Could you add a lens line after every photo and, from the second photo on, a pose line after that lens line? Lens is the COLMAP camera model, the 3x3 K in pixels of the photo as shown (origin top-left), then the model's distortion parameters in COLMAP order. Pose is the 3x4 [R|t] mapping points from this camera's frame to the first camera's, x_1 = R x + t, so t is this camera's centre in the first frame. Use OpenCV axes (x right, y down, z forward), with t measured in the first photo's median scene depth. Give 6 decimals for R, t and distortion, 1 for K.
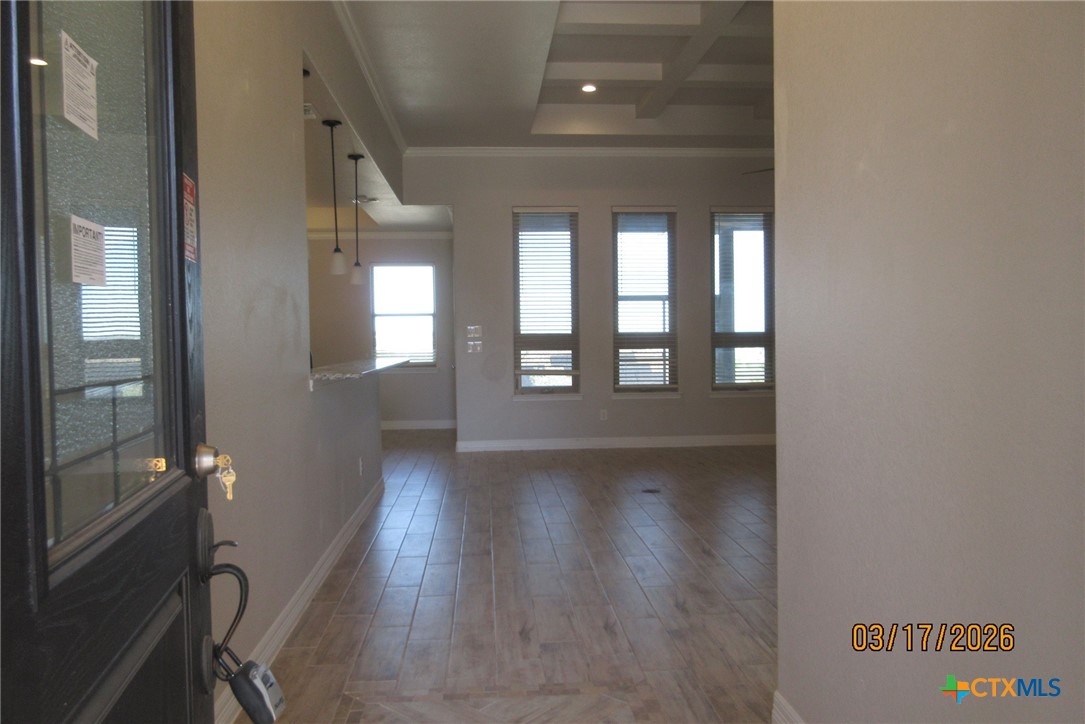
lens RADIAL K [[806.1, 0, 550.3], [0, 806.1, 359.7], [0, 0, 1]] dist [-0.000237, 0.007442]
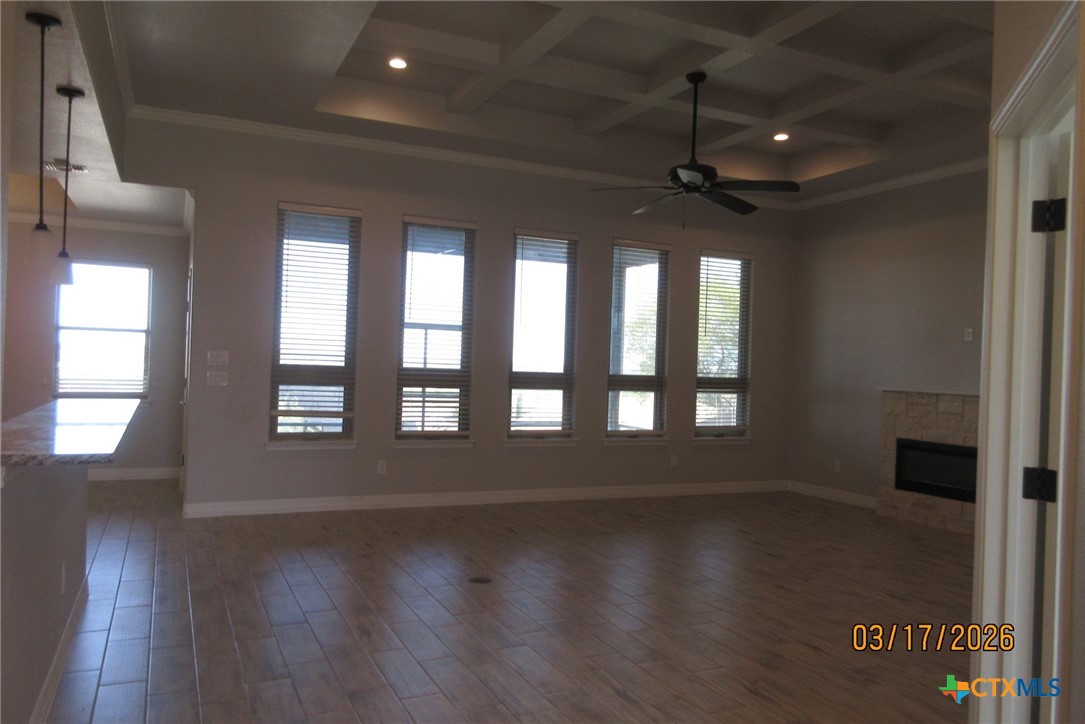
lens RADIAL K [[806.1, 0, 540.0], [0, 806.1, 365.2], [0, 0, 1]] dist [-0.000237, 0.007442]
pose [[0.932180, 0.039261, 0.359861, -0.082394], [-0.025166, 0.998725, -0.043772, -0.003055], [-0.361120, 0.031747, 0.931979, 0.178786]]
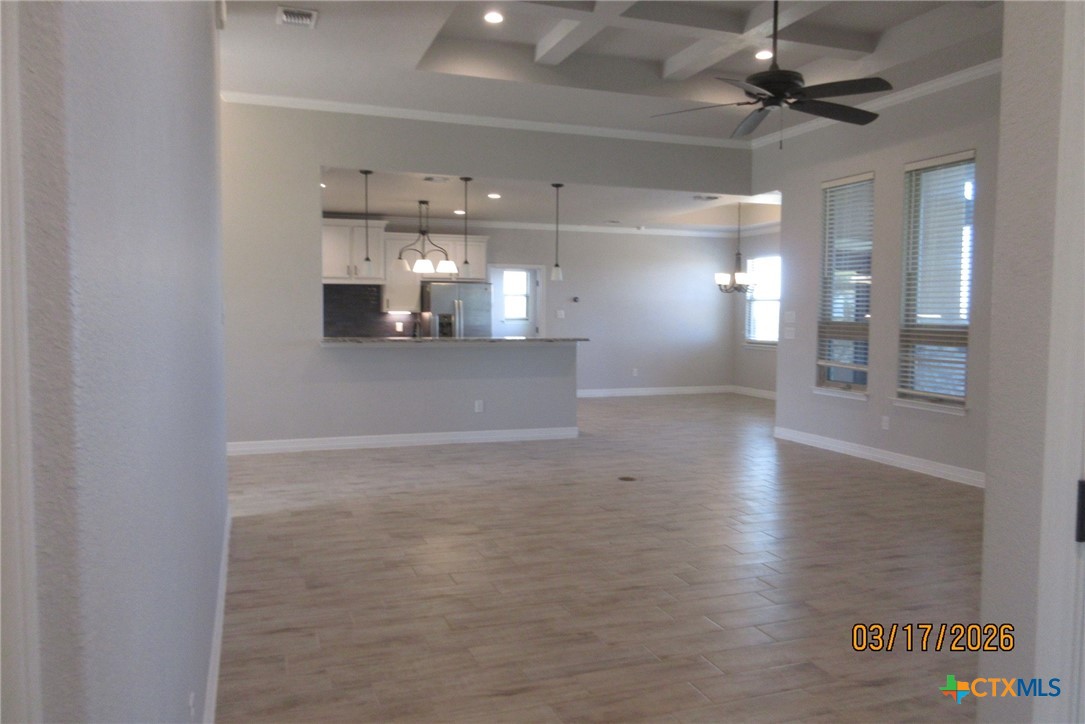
lens RADIAL K [[806.1, 0, 539.3], [0, 806.1, 363.5], [0, 0, 1]] dist [-0.000237, 0.007442]
pose [[0.266989, 0.070361, -0.961128, 0.755013], [-0.053673, 0.996869, 0.058068, -0.020280], [0.962204, 0.036083, 0.269929, 0.438291]]
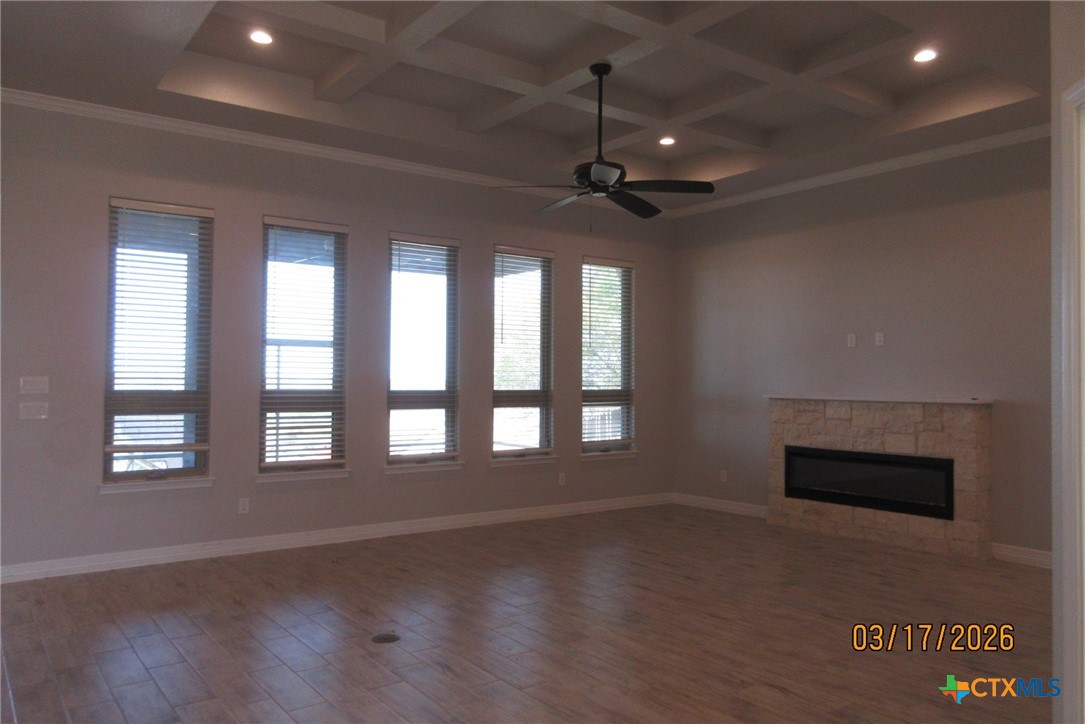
lens RADIAL K [[806.1, 0, 537.4], [0, 806.1, 362.9], [0, 0, 1]] dist [-0.000237, 0.007442]
pose [[0.845349, 0.024825, 0.533637, -0.096486], [0.011077, 0.997890, -0.063969, -0.008490], [-0.534100, 0.059987, 0.843291, 0.259194]]
